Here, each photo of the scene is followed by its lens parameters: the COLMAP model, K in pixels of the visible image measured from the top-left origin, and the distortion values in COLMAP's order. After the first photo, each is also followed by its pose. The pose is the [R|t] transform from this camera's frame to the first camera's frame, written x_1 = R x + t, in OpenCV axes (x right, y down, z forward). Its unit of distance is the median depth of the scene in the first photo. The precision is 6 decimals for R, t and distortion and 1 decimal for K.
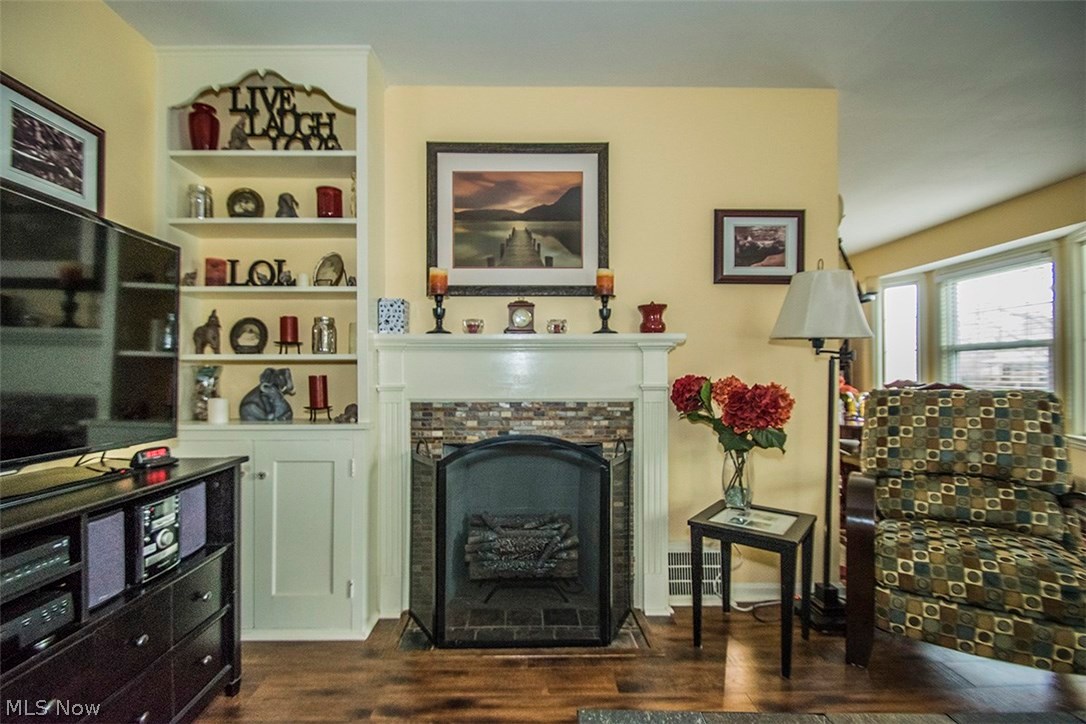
lens RADIAL K [[467.2, 0, 540.2], [0, 467.2, 363.8], [0, 0, 1]] dist [-0.010159, -0.000576]
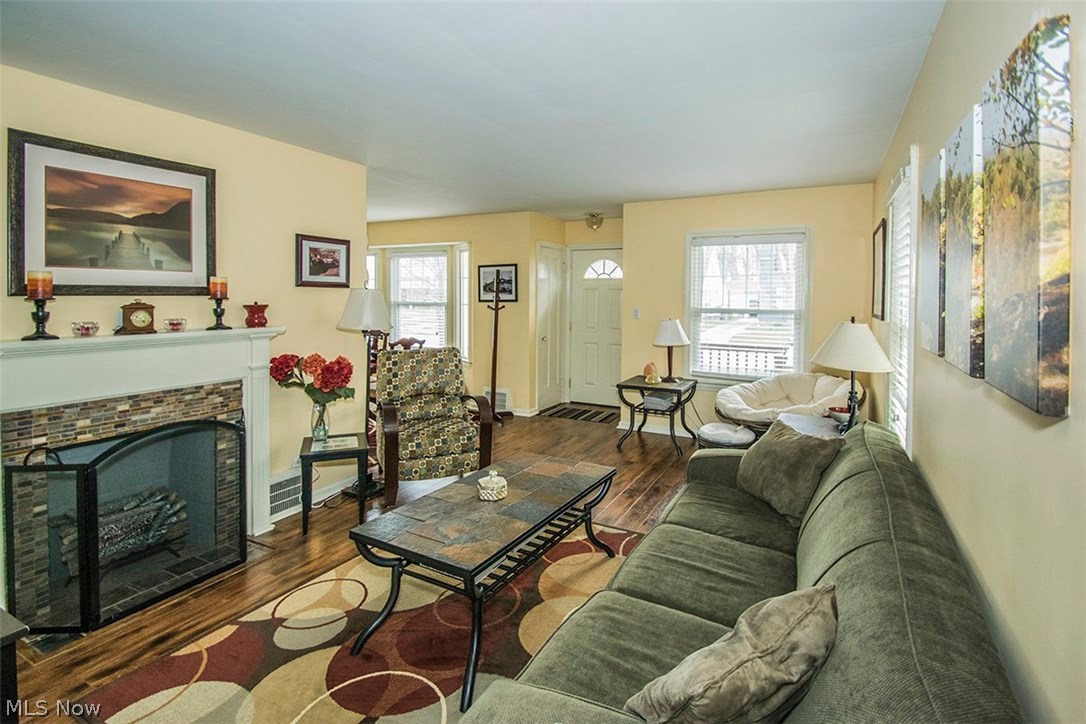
lens RADIAL K [[504.8, 0, 543.0], [0, 504.8, 362.0], [0, 0, 1]] dist [-0.001027, -0.000542]
pose [[0.492299, -0.108407, 0.863649, -0.596909], [-0.021106, 0.990435, 0.136353, -0.175378], [-0.870170, -0.085355, 0.485302, -0.391005]]
